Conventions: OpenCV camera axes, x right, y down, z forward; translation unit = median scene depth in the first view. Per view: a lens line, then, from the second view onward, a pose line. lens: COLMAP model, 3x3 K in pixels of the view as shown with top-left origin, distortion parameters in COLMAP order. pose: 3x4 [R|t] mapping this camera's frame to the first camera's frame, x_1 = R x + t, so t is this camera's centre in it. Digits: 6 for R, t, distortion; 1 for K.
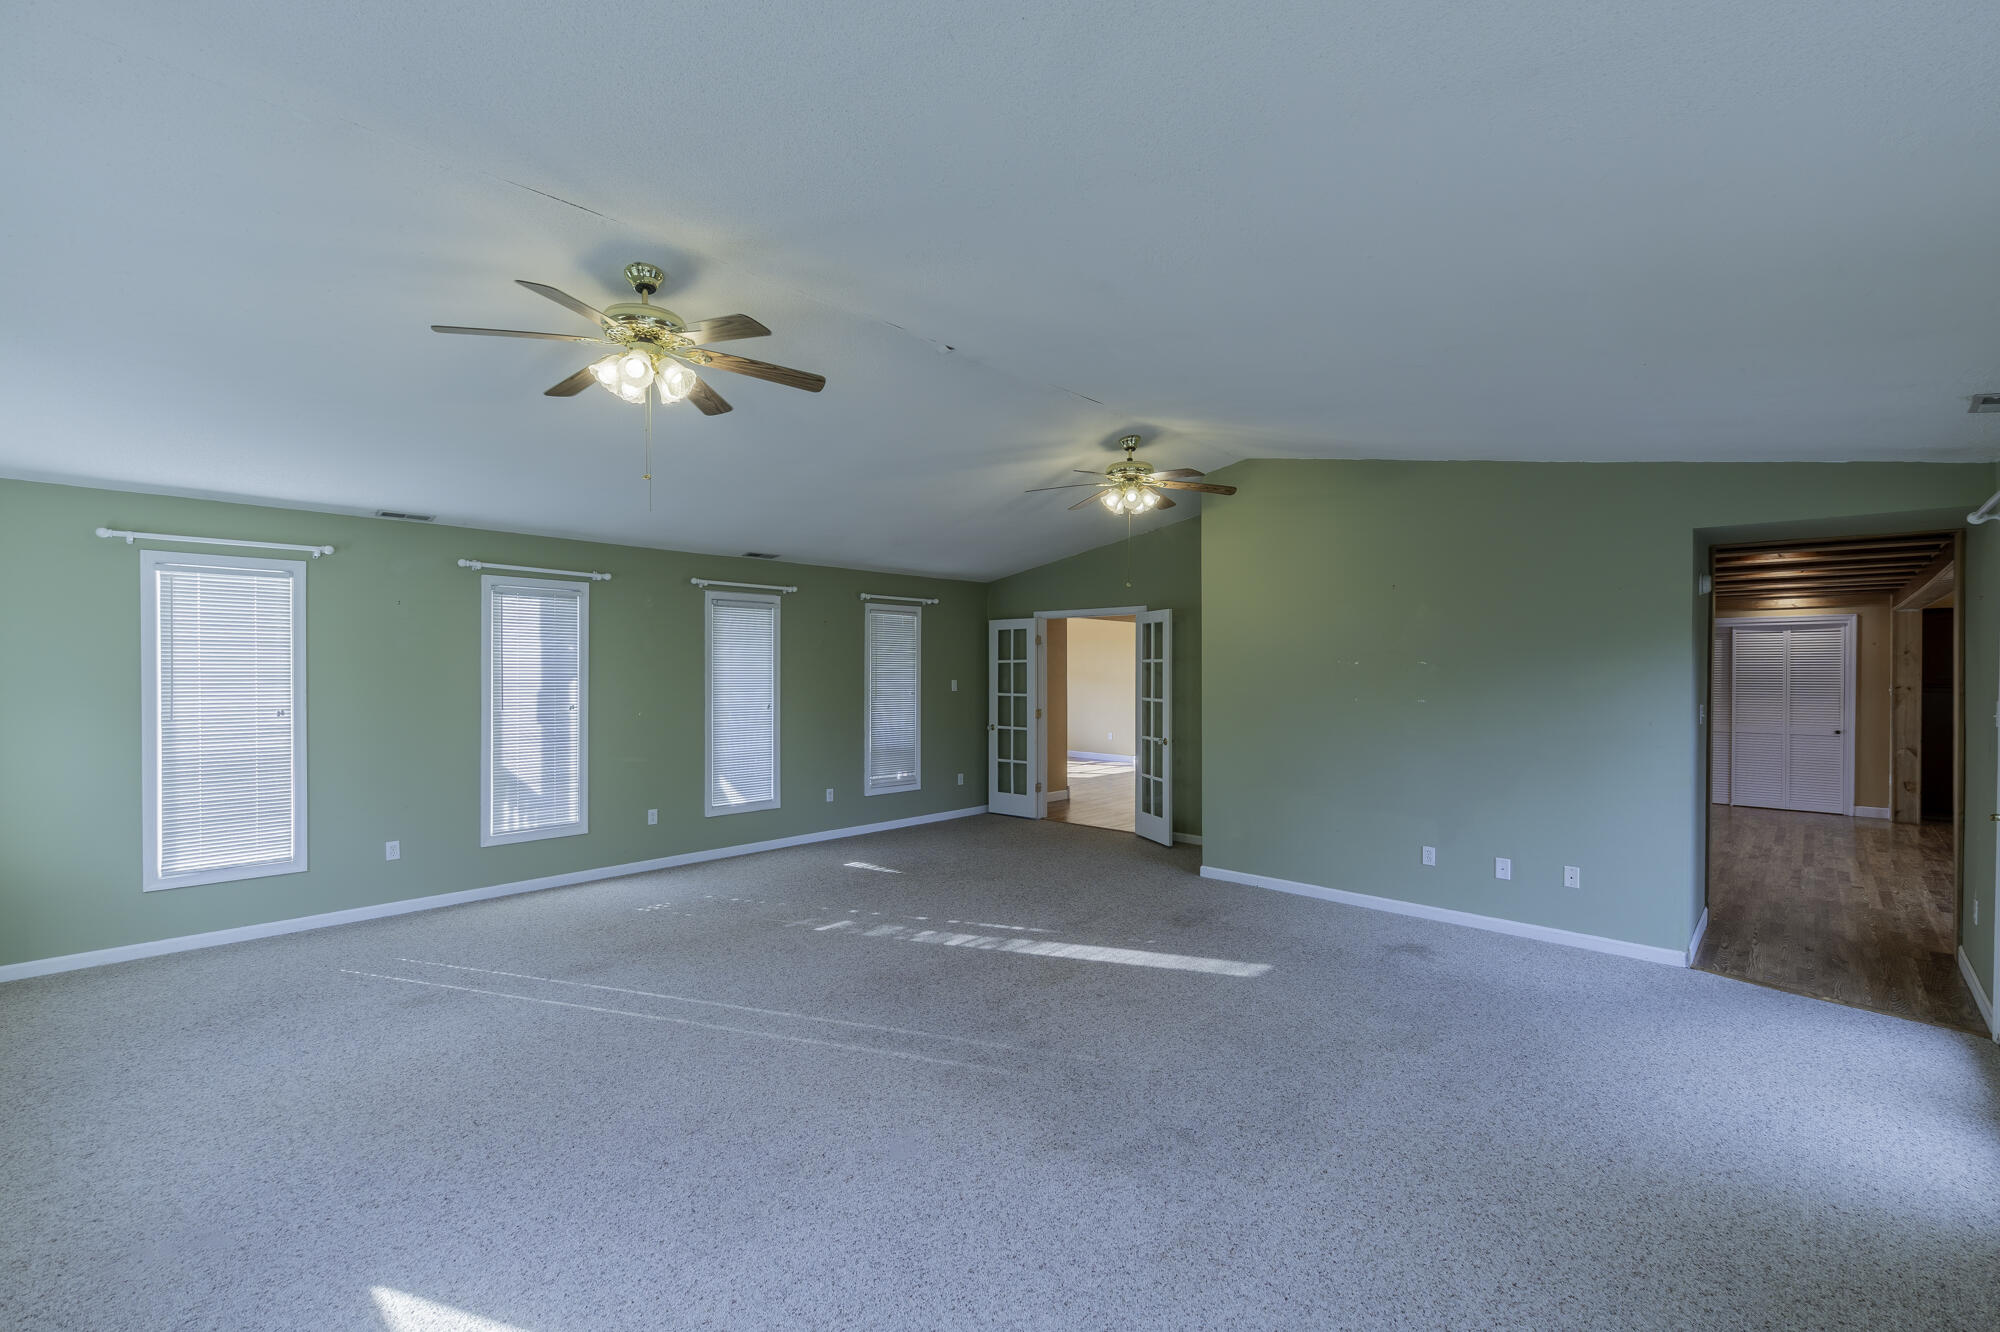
lens RADIAL K [[870.5, 0, 1012.6], [0, 870.5, 673.9], [0, 0, 1]] dist [0.009277, -0.003728]
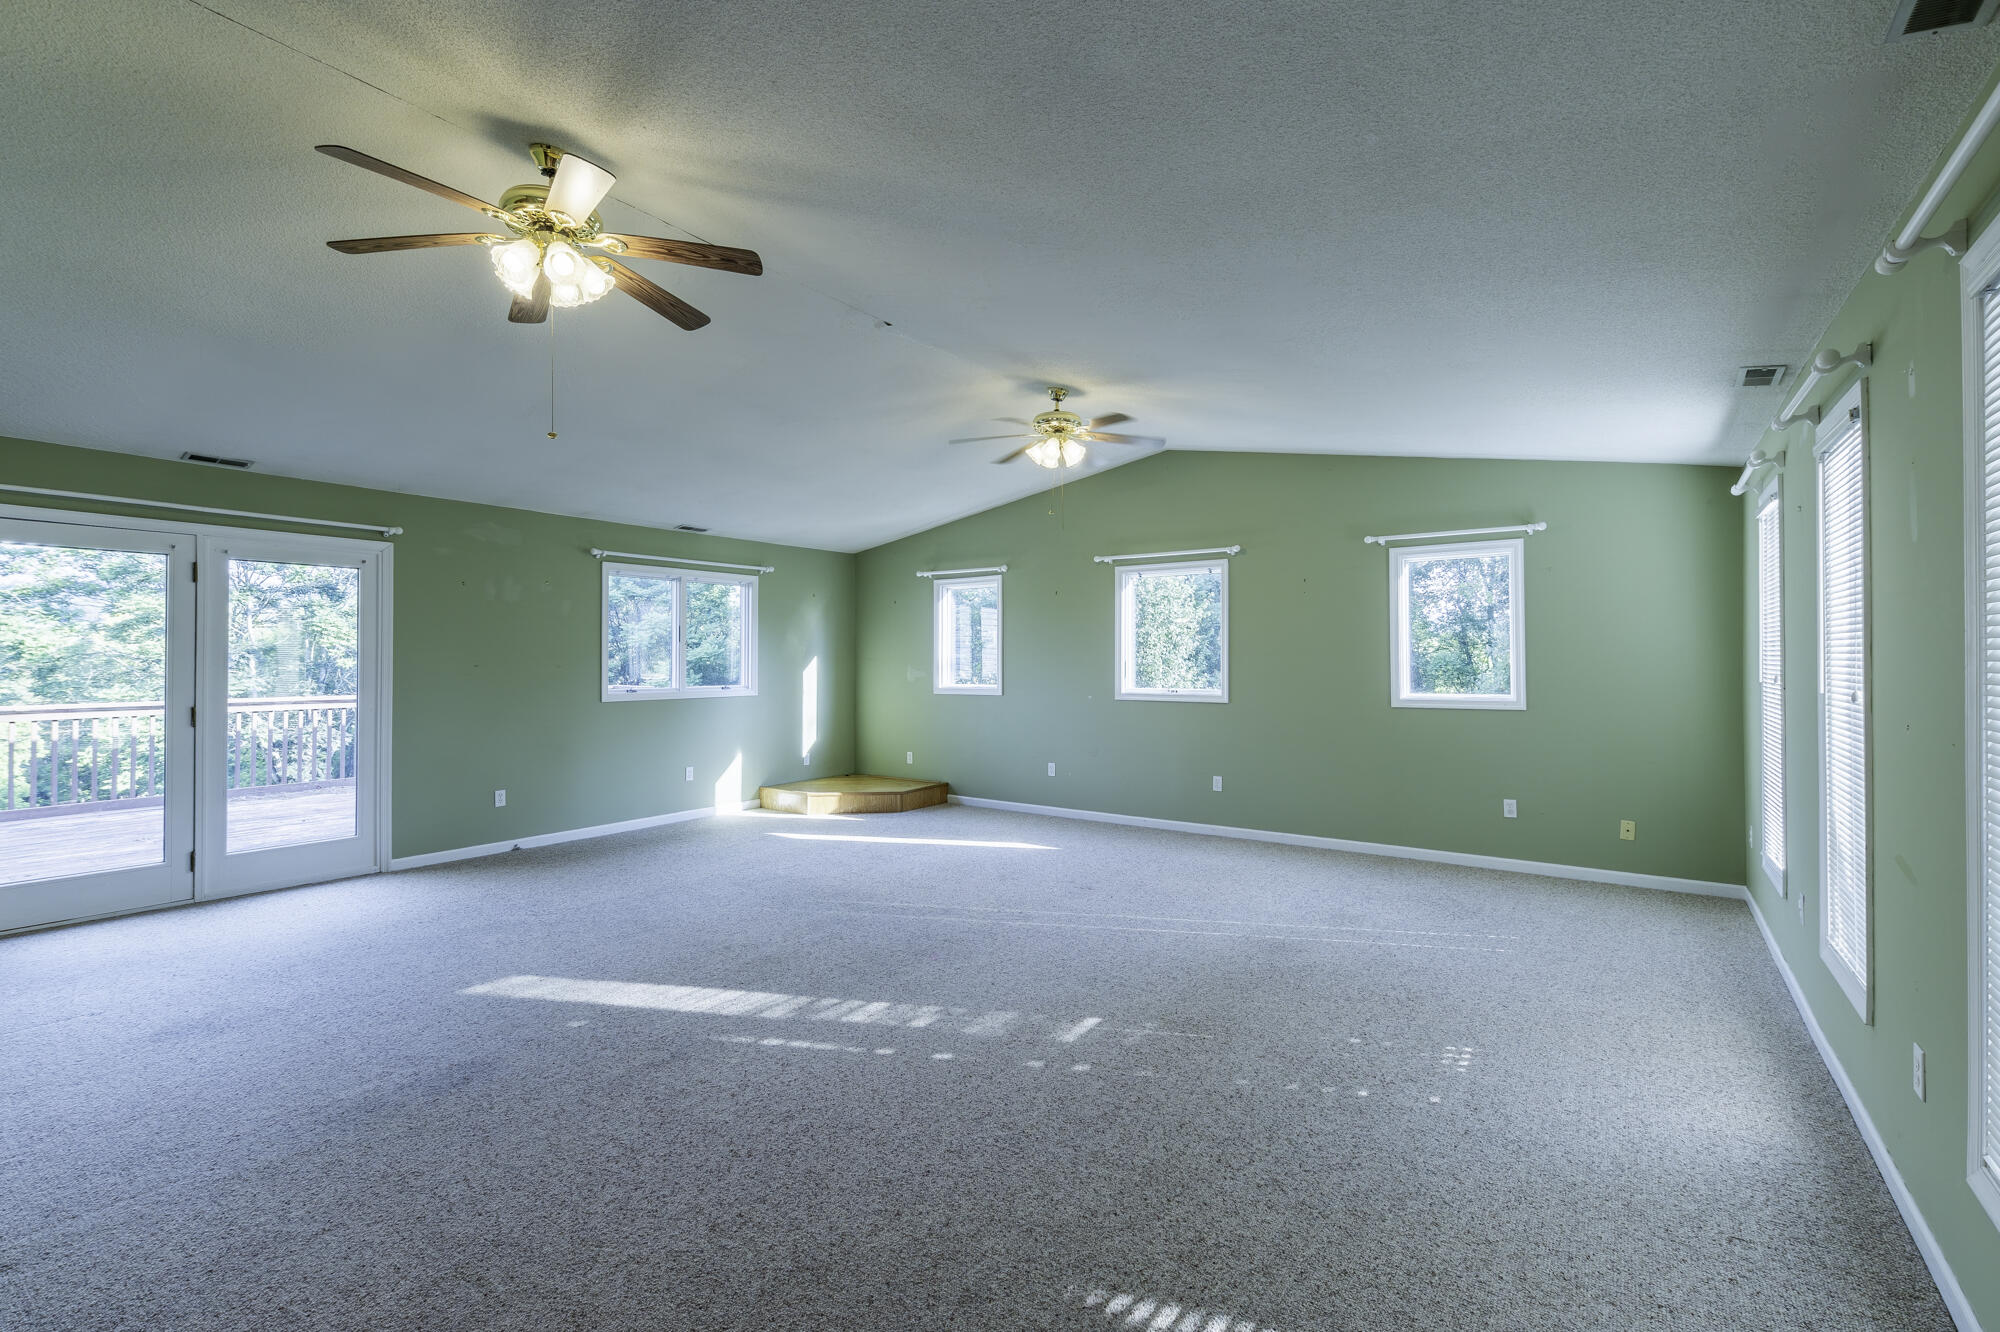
lens RADIAL K [[870.5, 0, 1018.8], [0, 870.5, 650.8], [0, 0, 1]] dist [0.009277, -0.003728]
pose [[-0.989255, -0.005236, -0.146105, -0.065510], [-0.005183, 0.999986, -0.000741, 0.021659], [0.146107, 0.000024, -0.989269, 1.463977]]
